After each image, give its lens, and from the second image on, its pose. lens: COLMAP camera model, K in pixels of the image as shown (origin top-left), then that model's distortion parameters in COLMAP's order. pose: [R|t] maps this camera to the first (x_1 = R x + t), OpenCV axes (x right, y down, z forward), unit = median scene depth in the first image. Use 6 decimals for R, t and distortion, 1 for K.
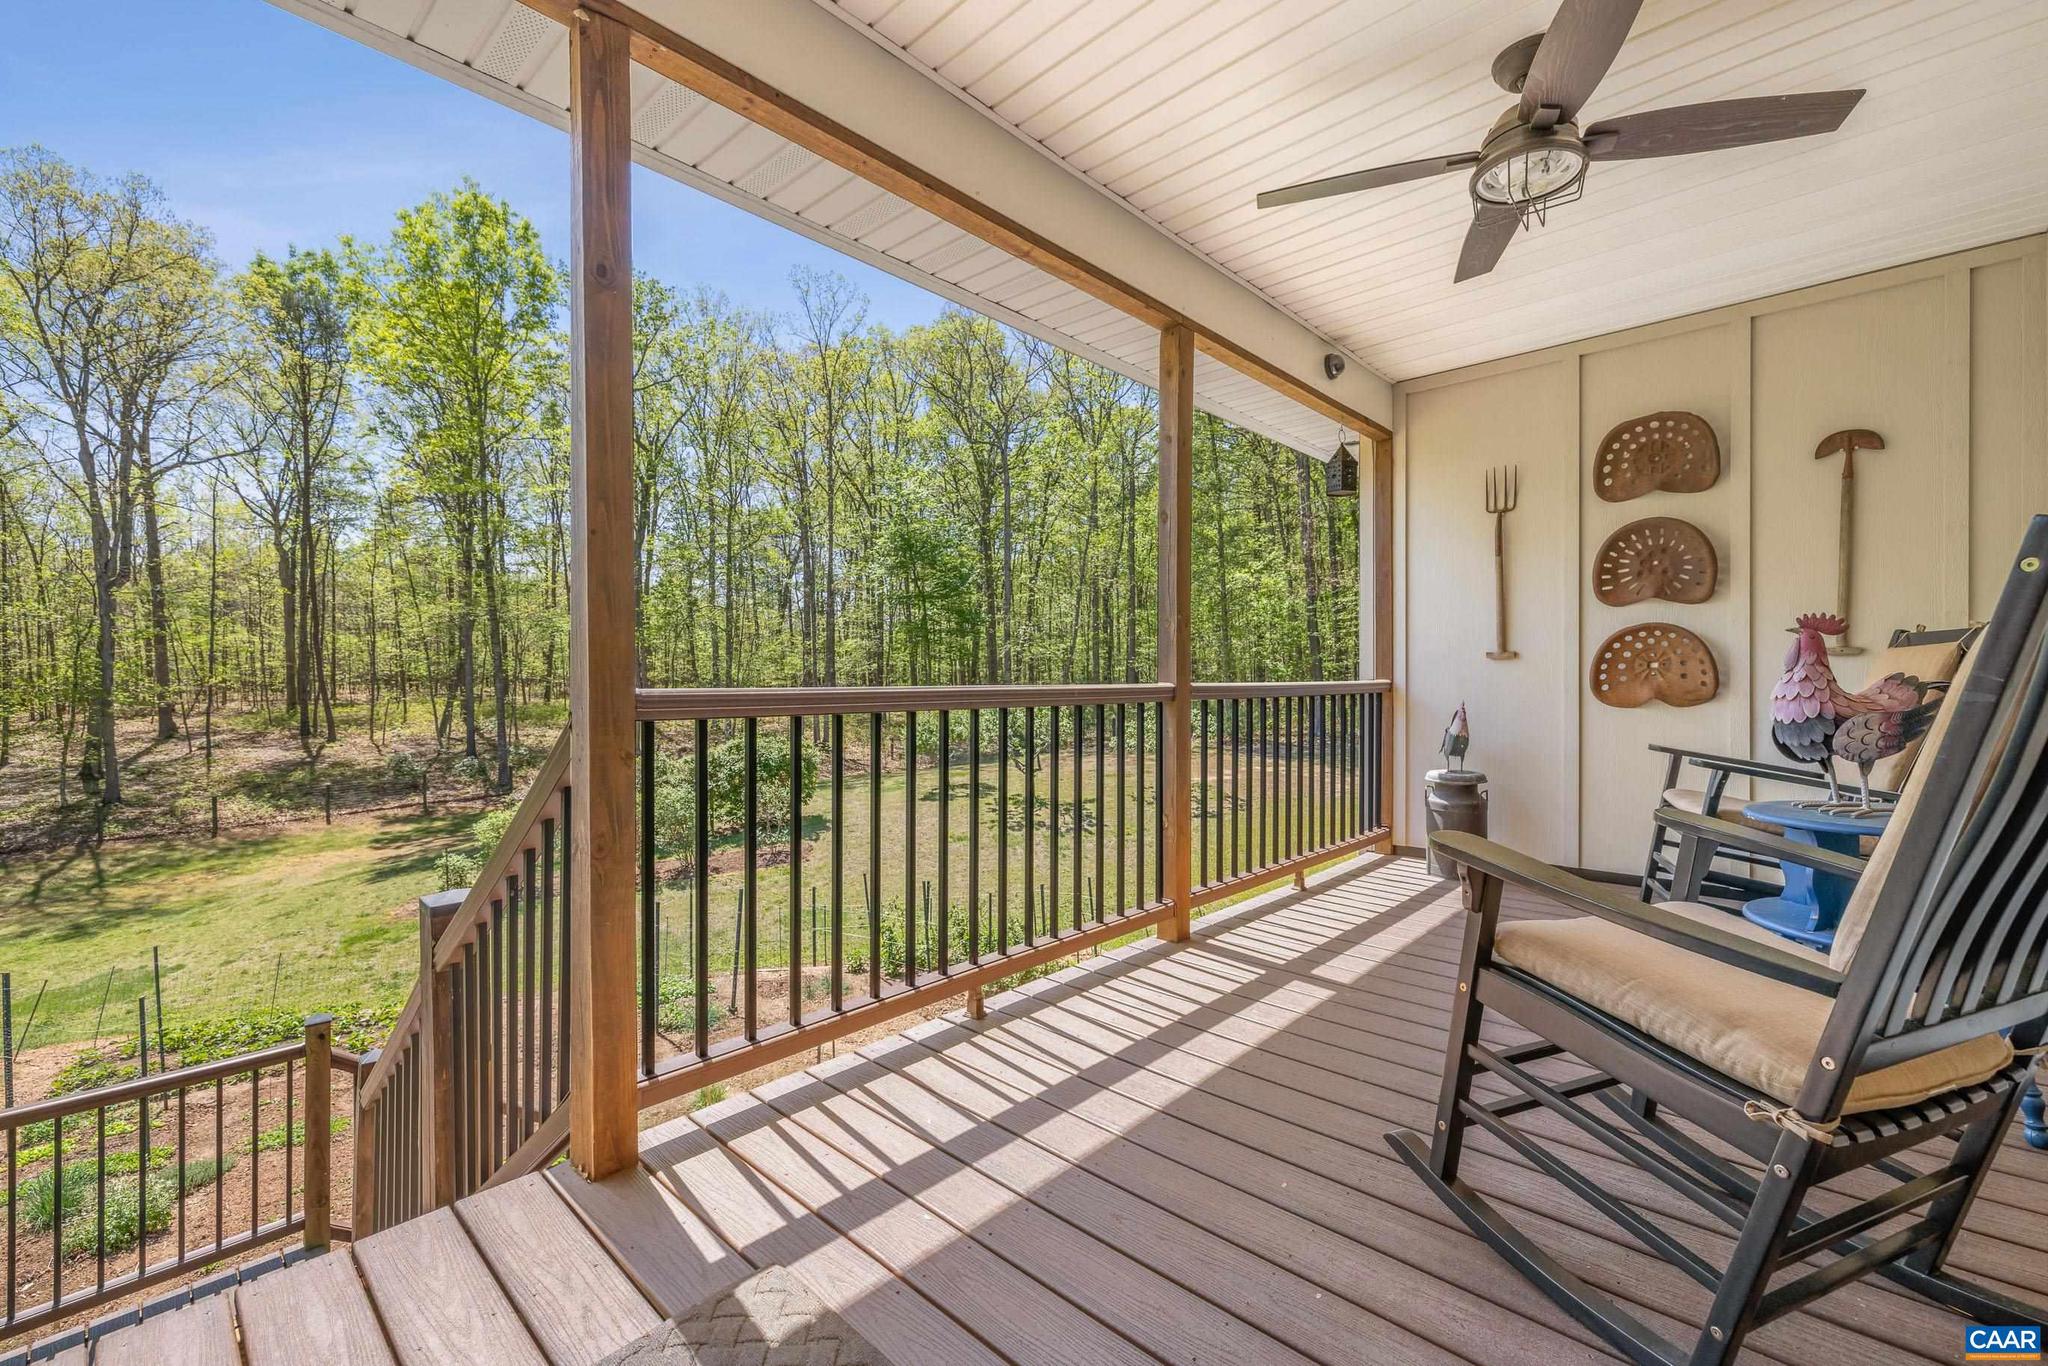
lens RADIAL K [[865.1, 0, 1034.1], [0, 865.1, 681.0], [0, 0, 1]] dist [-0.000770, -0.000053]
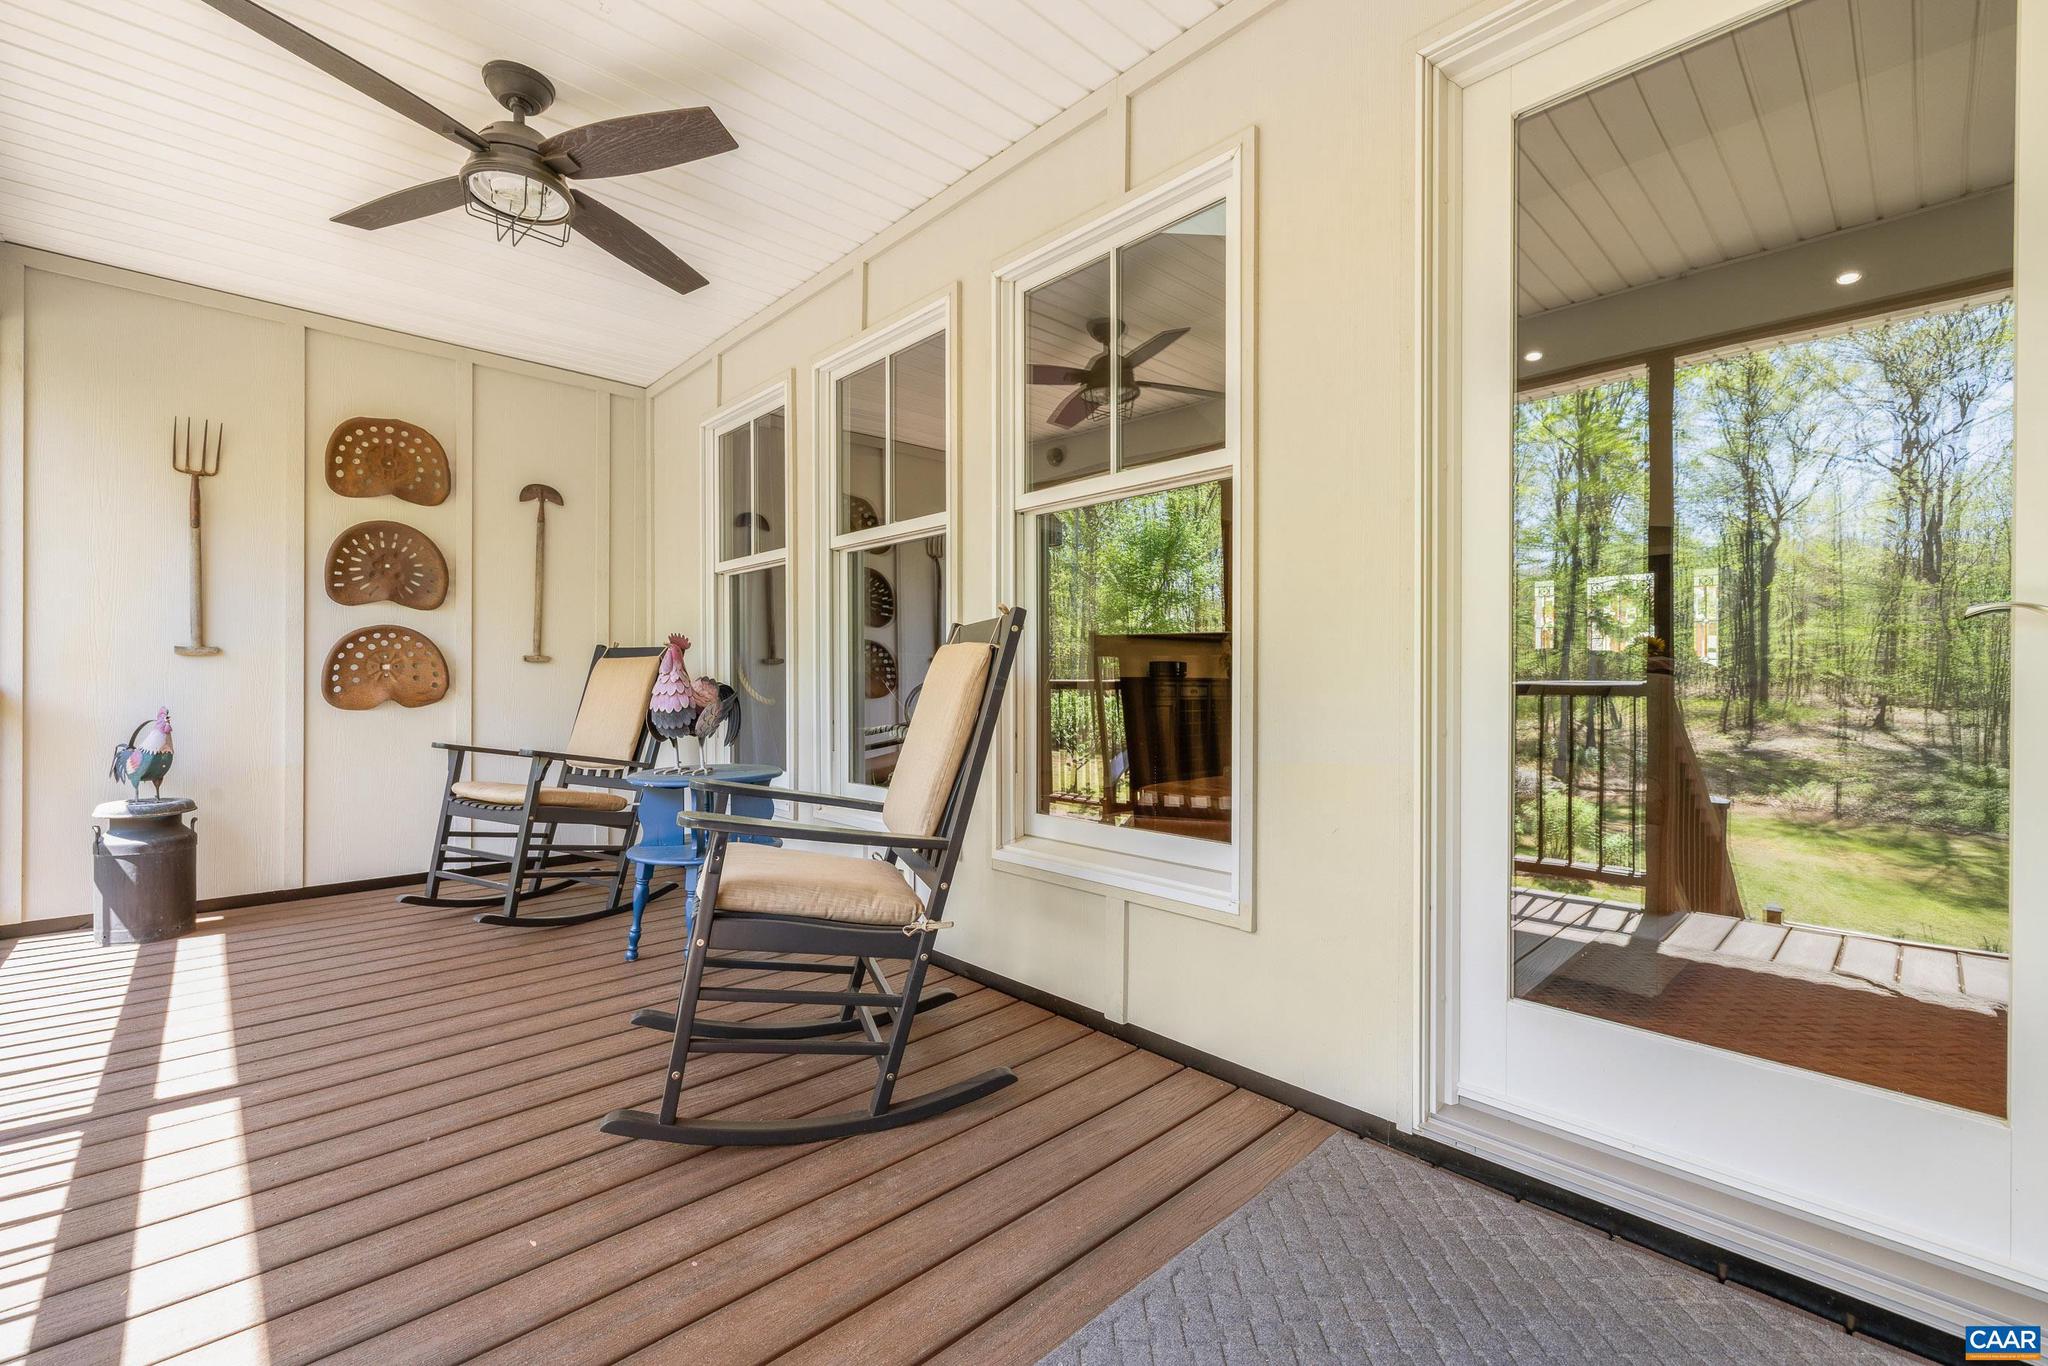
lens RADIAL K [[865.1, 0, 1034.1], [0, 865.1, 681.0], [0, 0, 1]] dist [-0.000770, -0.000053]
pose [[0.063964, 0.001521, 0.997951, -0.243127], [-0.000218, 0.999999, -0.001510, -0.000458], [-0.997952, -0.000121, 0.063964, 0.179115]]
